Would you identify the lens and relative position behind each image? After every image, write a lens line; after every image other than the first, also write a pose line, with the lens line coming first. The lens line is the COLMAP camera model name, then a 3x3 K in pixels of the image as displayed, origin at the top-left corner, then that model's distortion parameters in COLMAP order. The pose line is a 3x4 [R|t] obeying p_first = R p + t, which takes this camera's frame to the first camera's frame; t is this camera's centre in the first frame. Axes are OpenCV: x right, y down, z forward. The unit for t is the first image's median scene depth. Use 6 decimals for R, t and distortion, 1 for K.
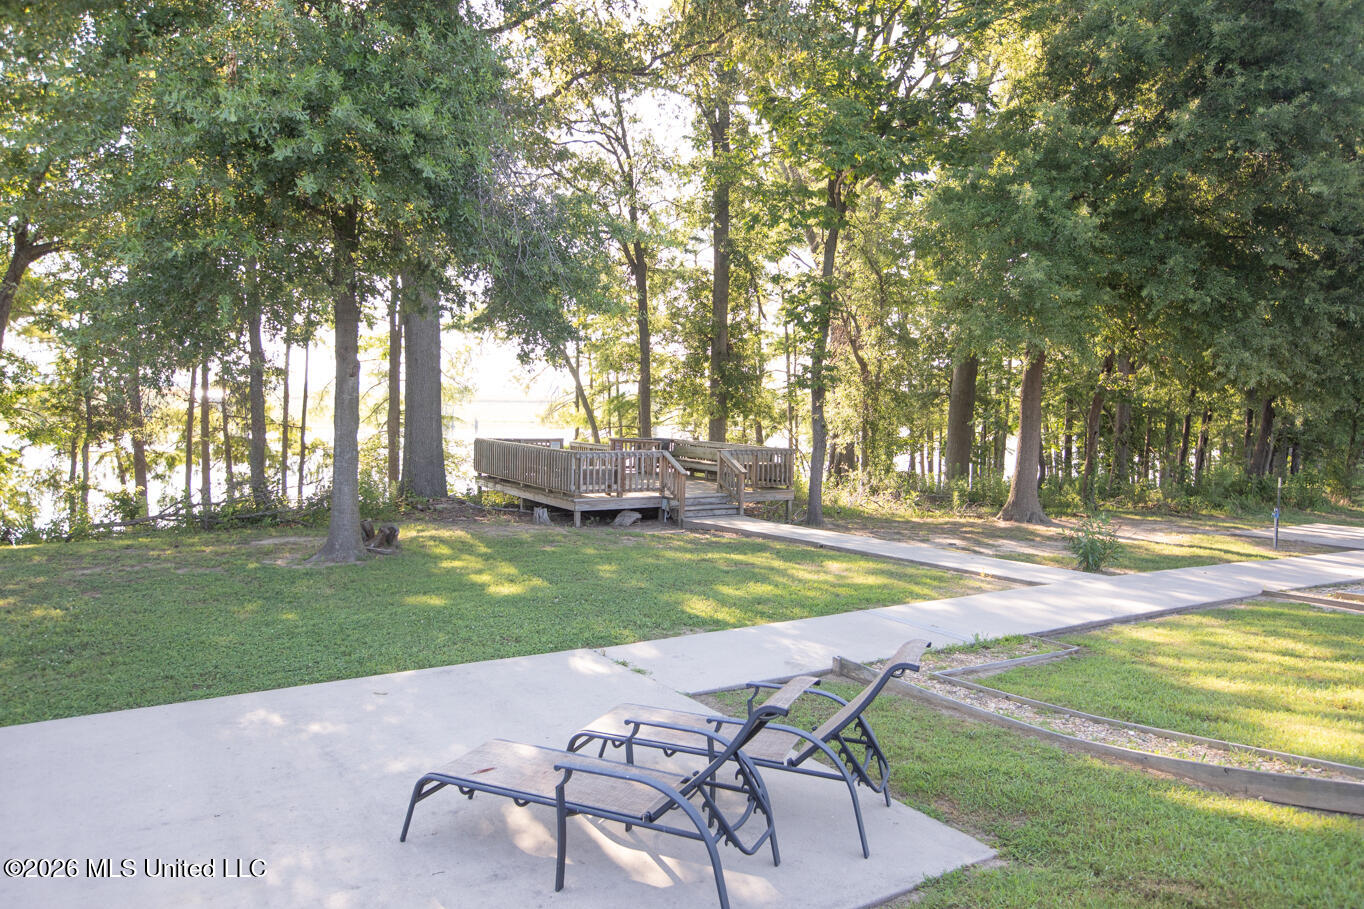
lens RADIAL K [[945.6, 0, 686.2], [0, 945.6, 443.9], [0, 0, 1]] dist [-0.038150, 0.090113]
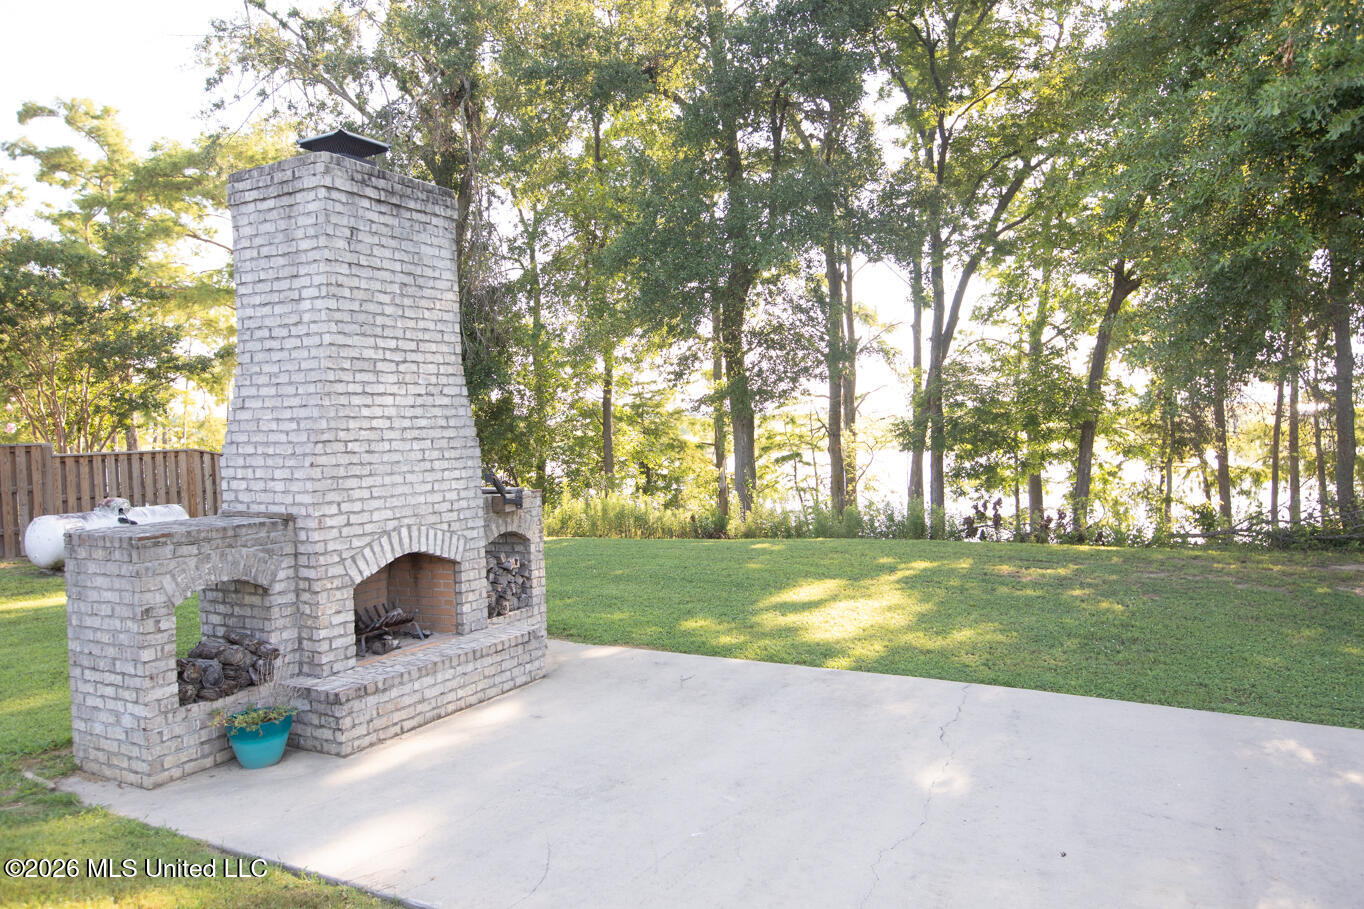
lens RADIAL K [[945.6, 0, 686.2], [0, 945.6, 443.9], [0, 0, 1]] dist [-0.038150, 0.090113]
pose [[0.490995, -0.011856, -0.871082, 0.024651], [-0.004087, 0.999865, -0.015913, 0.003013], [0.871153, 0.011373, 0.490880, 0.007793]]
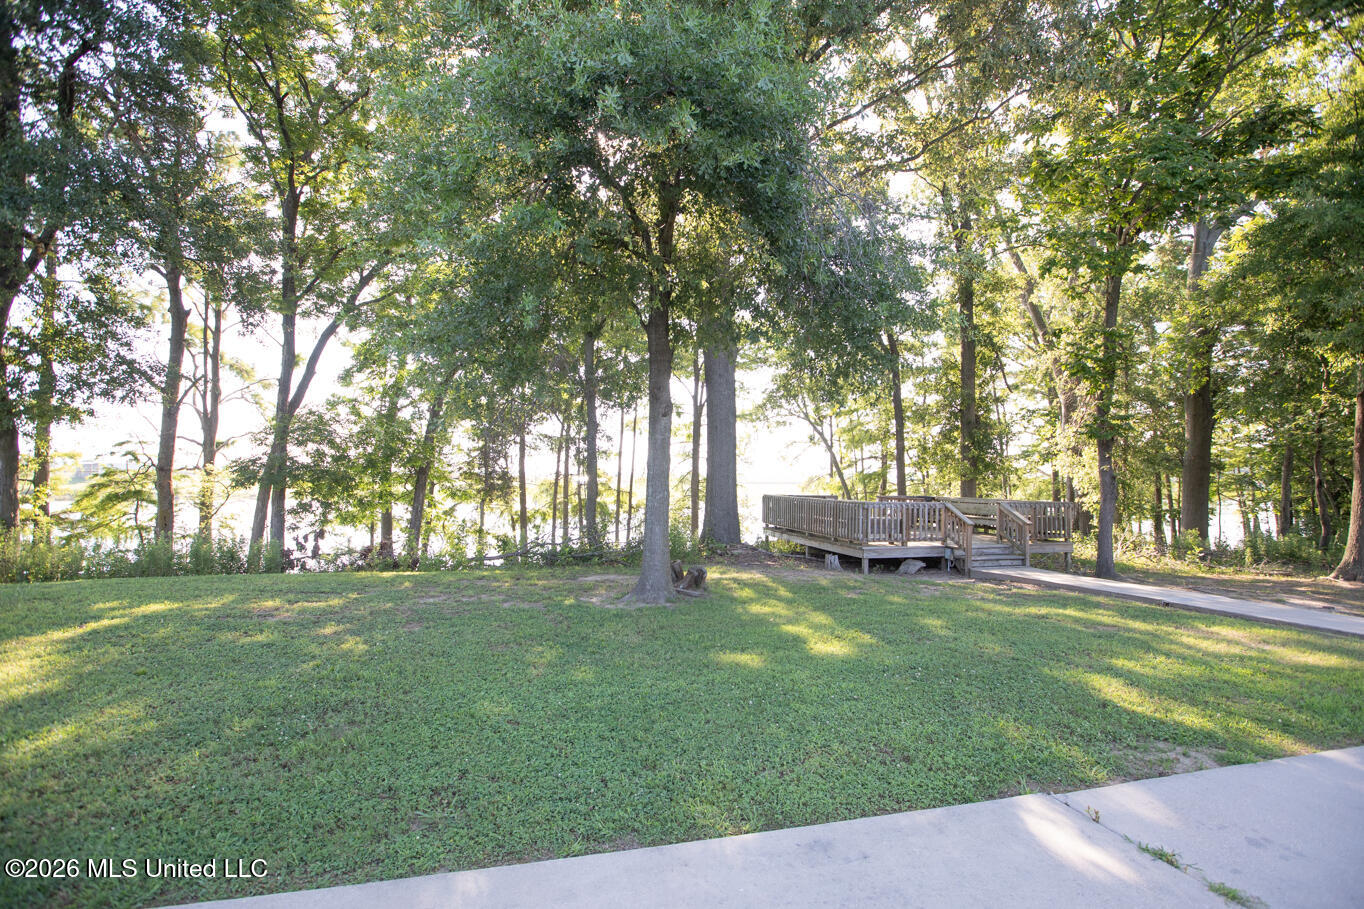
lens RADIAL K [[634.8, 0, 686.6], [0, 634.8, 452.8], [0, 0, 1]] dist [-0.057974, 0.026324]
pose [[0.953323, -0.022189, -0.301137, -0.085704], [-0.007177, 0.995349, -0.096062, 0.021536], [0.301868, 0.093739, 0.948730, 0.246057]]
